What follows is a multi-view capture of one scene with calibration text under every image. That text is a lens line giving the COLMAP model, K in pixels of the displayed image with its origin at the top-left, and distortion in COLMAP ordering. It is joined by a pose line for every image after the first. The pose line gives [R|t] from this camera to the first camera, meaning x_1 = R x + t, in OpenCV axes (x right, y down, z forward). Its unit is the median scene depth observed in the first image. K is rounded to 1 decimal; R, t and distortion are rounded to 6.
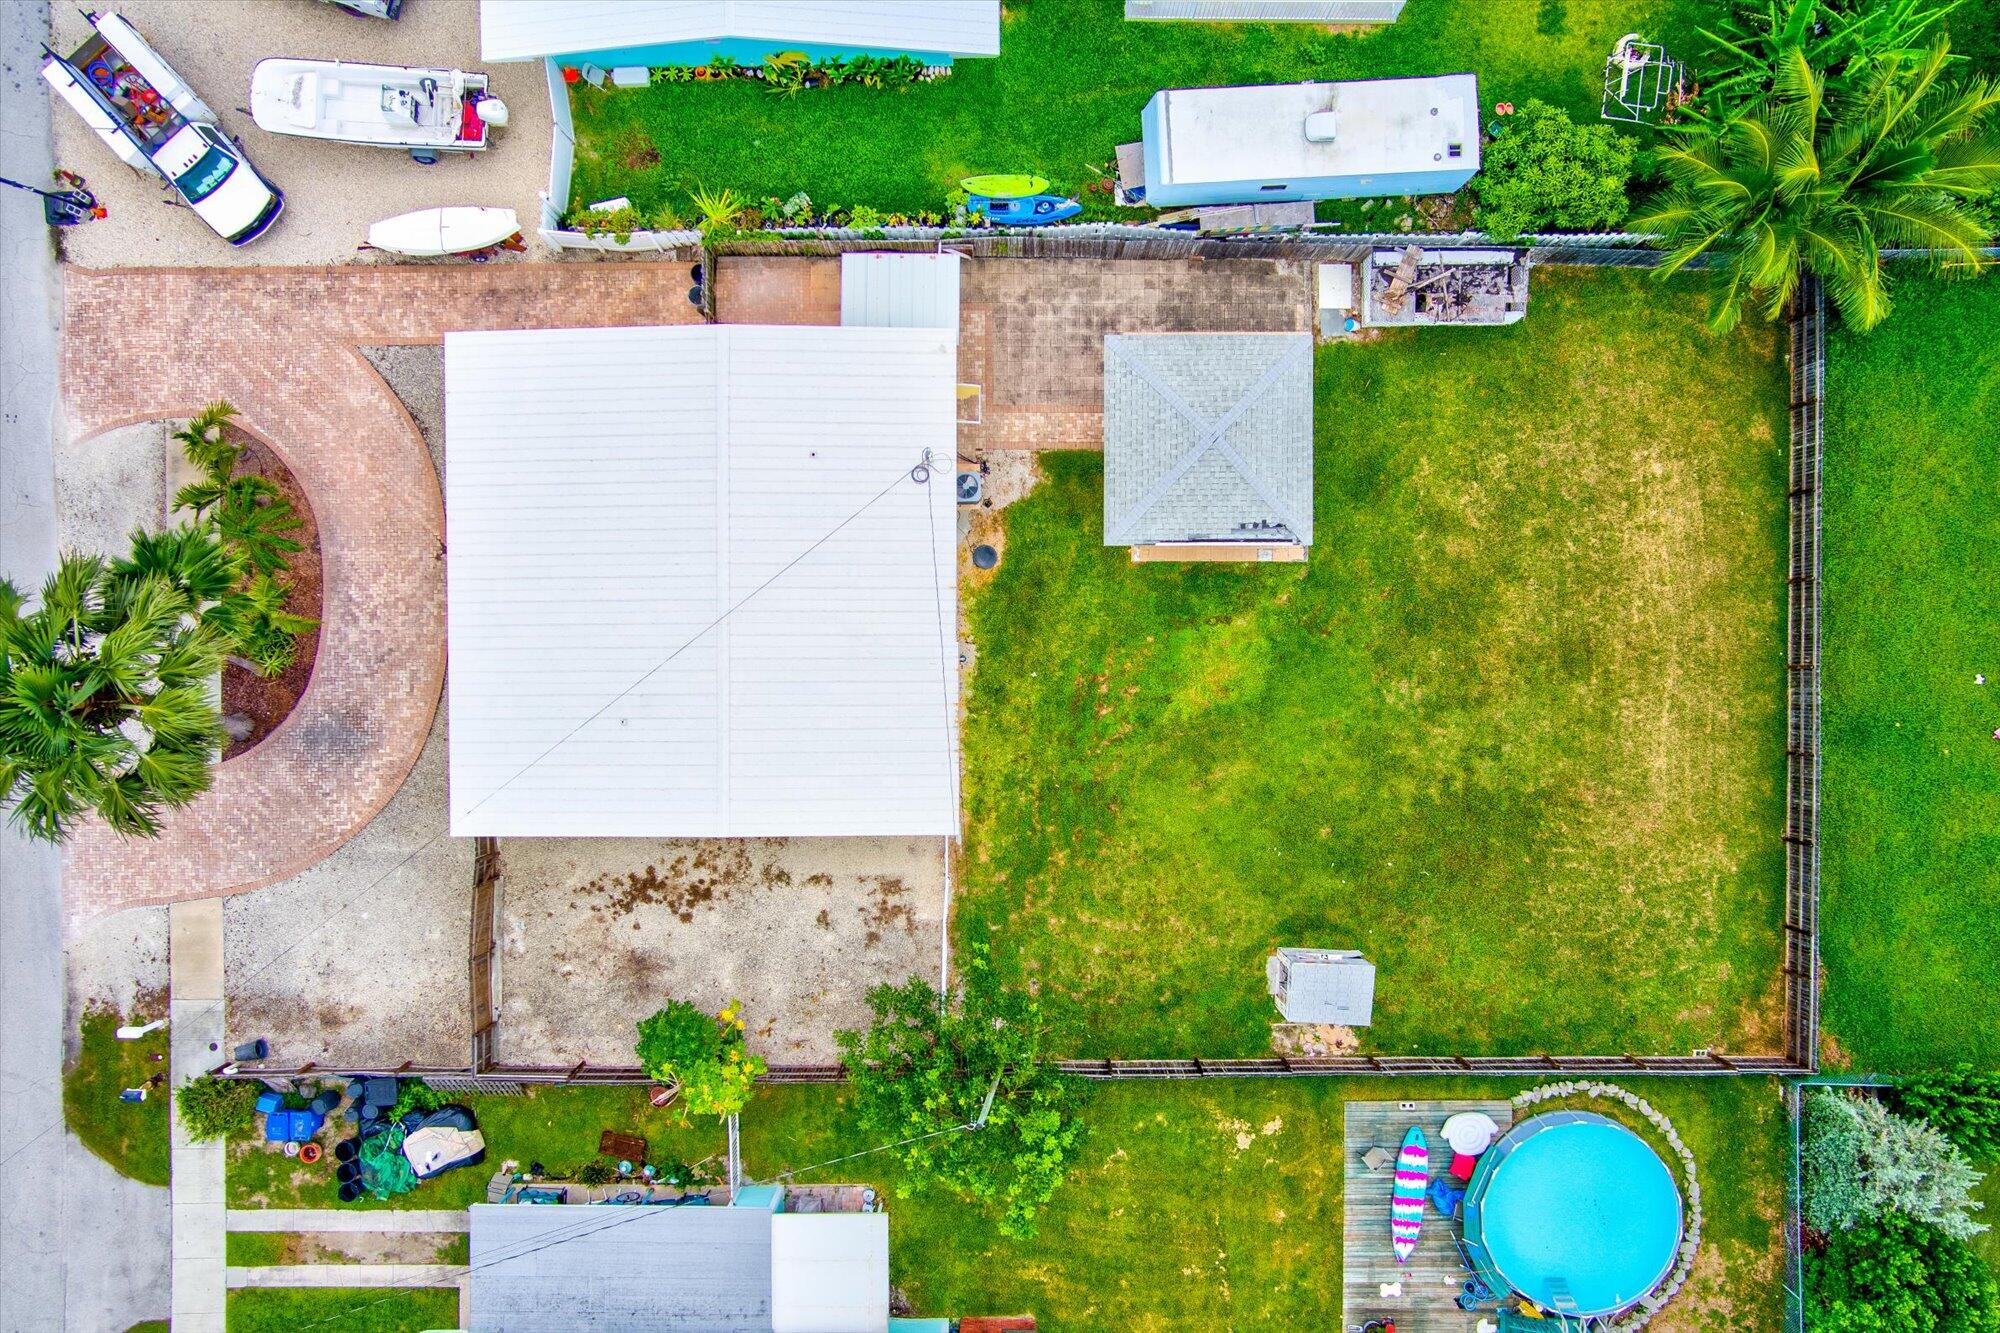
lens RADIAL K [[1569.7, 0, 998.6], [0, 1569.7, 673.6], [0, 0, 1]] dist [-0.033784, 0.056758]
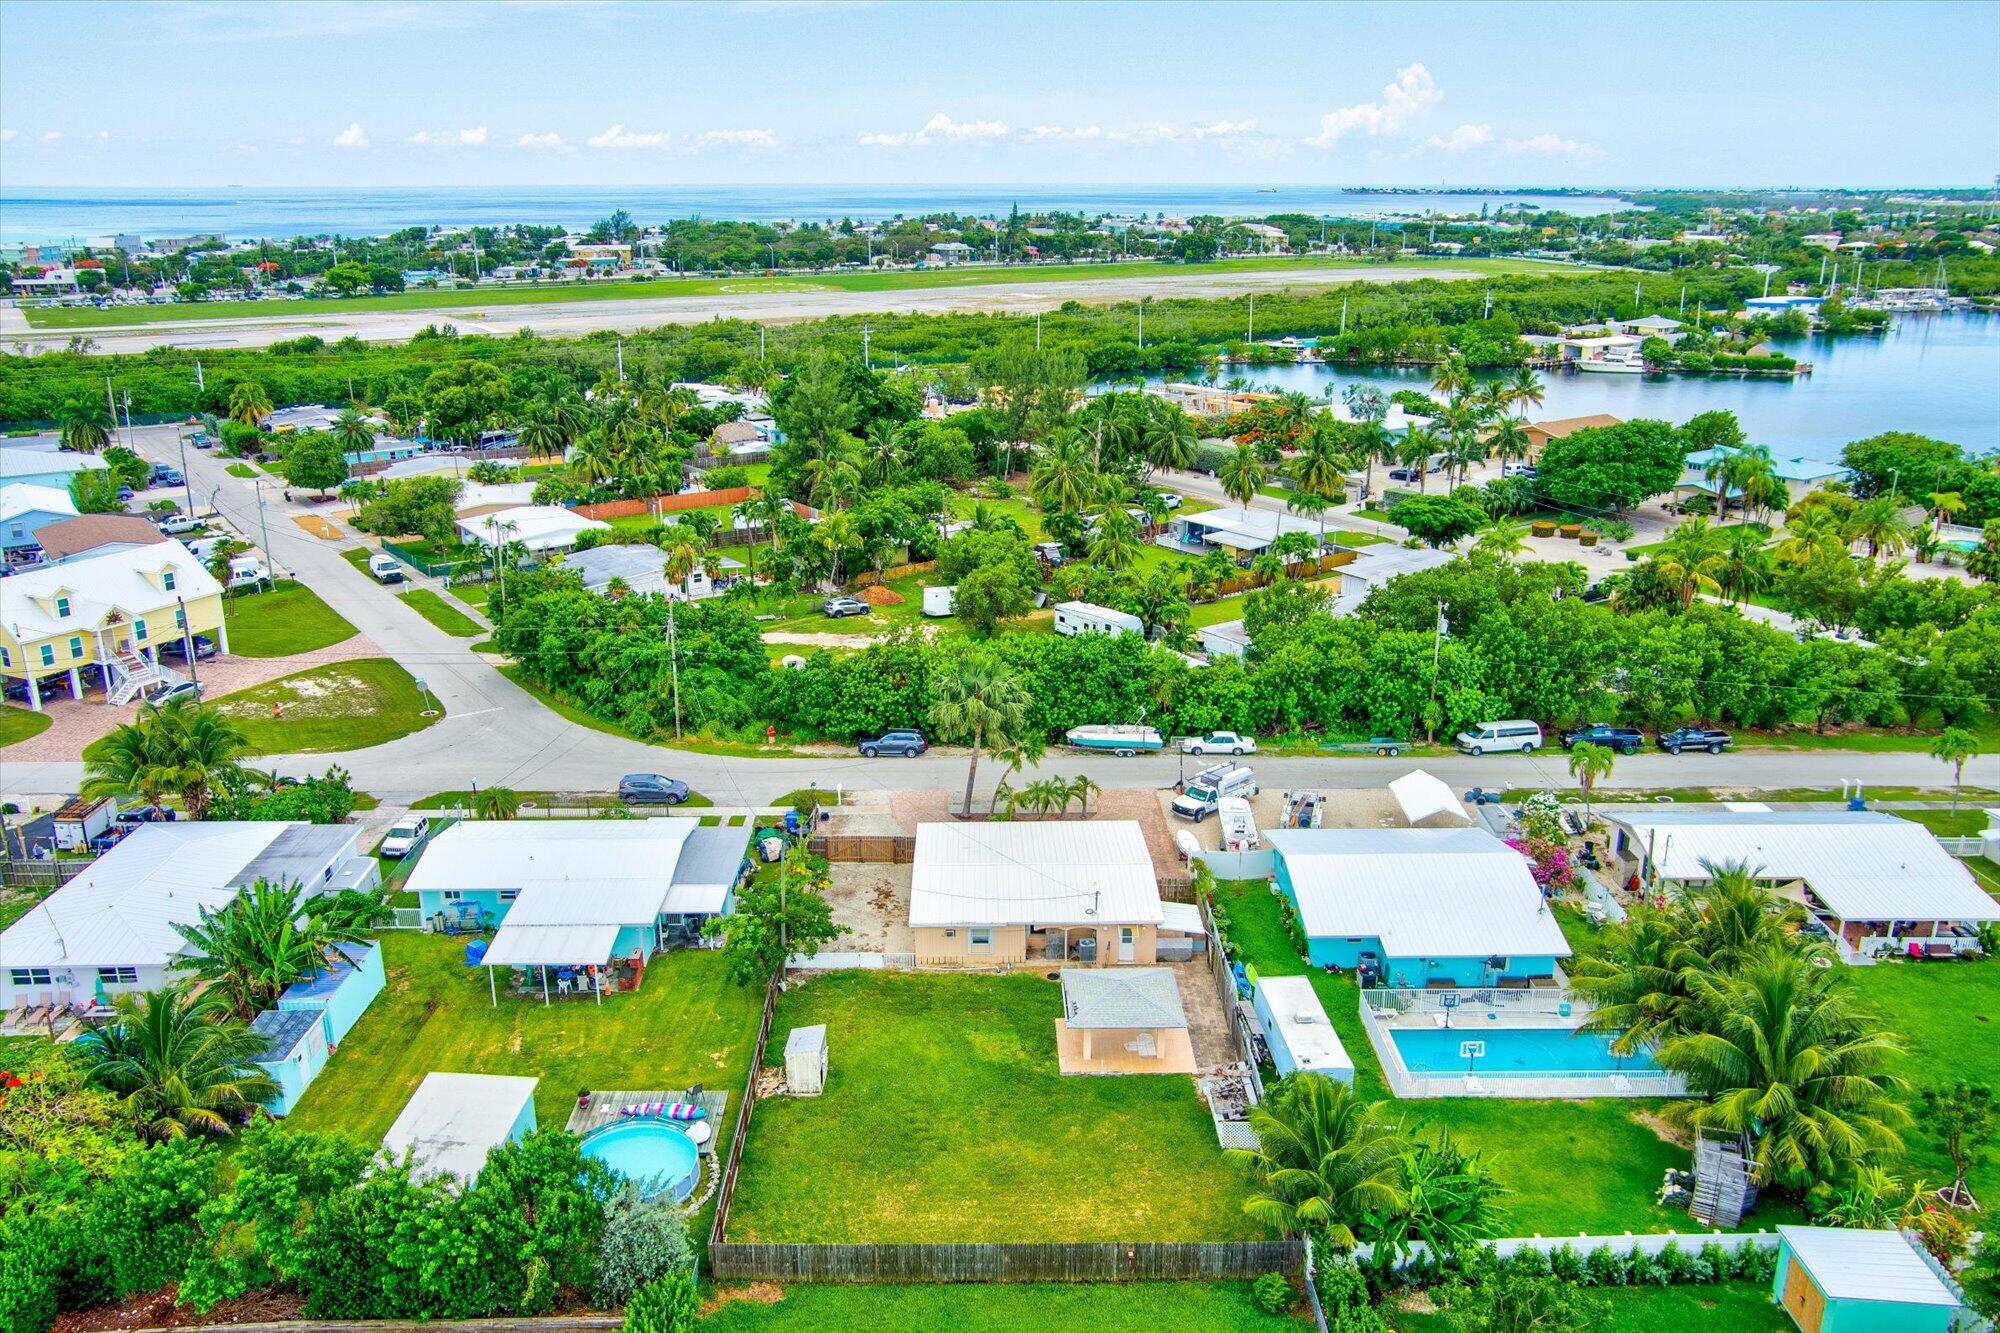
lens RADIAL K [[1569.7, 0, 999.3], [0, 1569.7, 661.0], [0, 0, 1]] dist [-0.033784, 0.056758]
pose [[0.014371, 0.301064, -0.953496, 1.647964], [-0.999840, -0.005810, -0.016904, 0.023639], [-0.010629, 0.953586, 0.300933, 0.084018]]
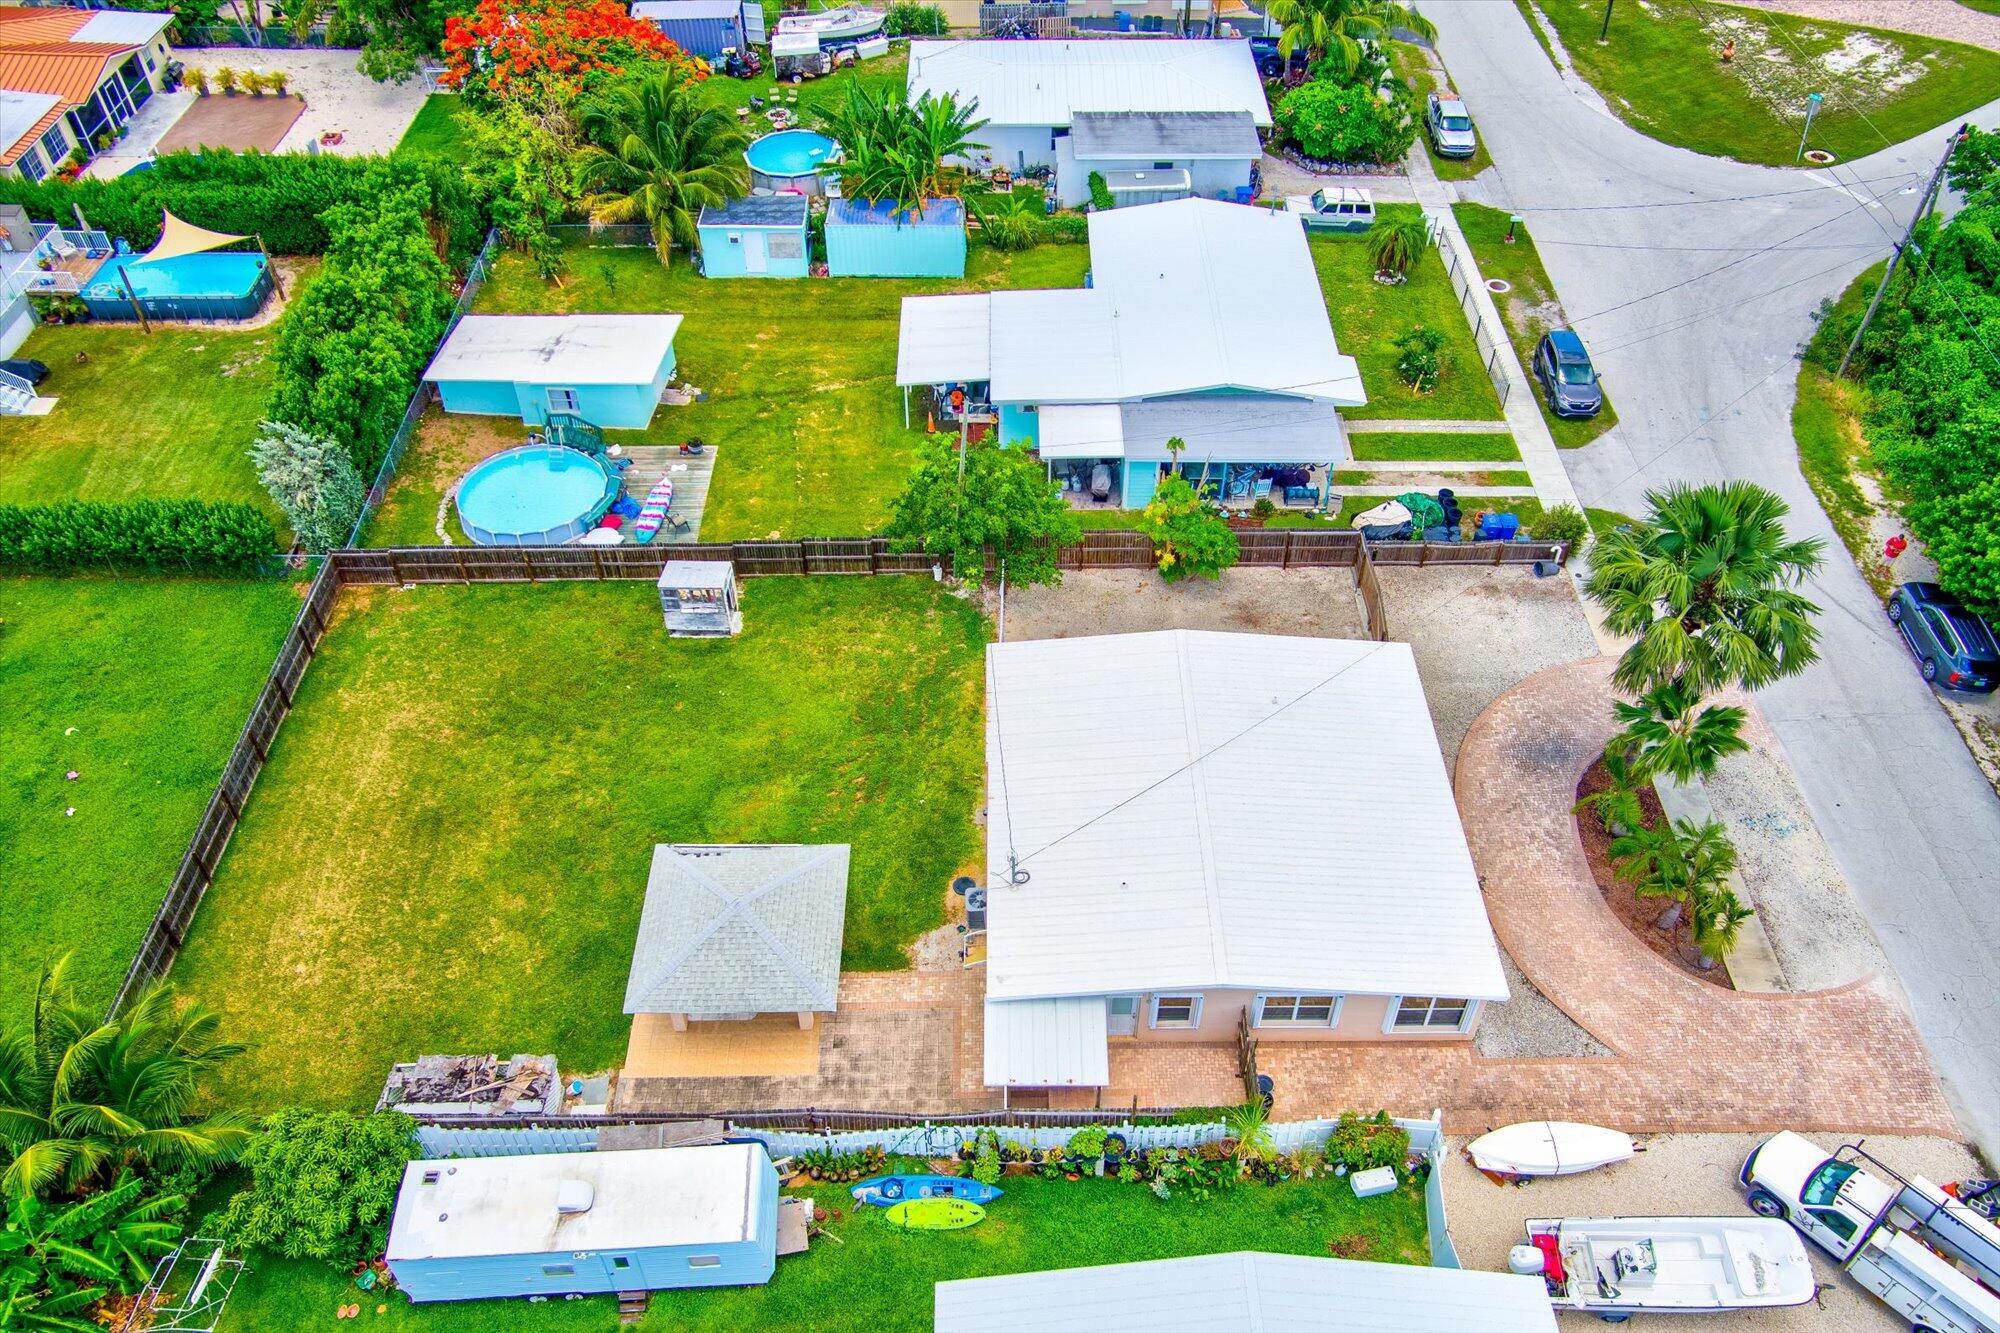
lens RADIAL K [[1569.7, 0, 997.6], [0, 1569.7, 670.8], [0, 0, 1]] dist [-0.033784, 0.056758]
pose [[-0.999970, 0.005620, 0.005324, -0.037045], [-0.000197, -0.706006, 0.708206, -0.716453], [0.007739, 0.708184, 0.705986, 0.153372]]
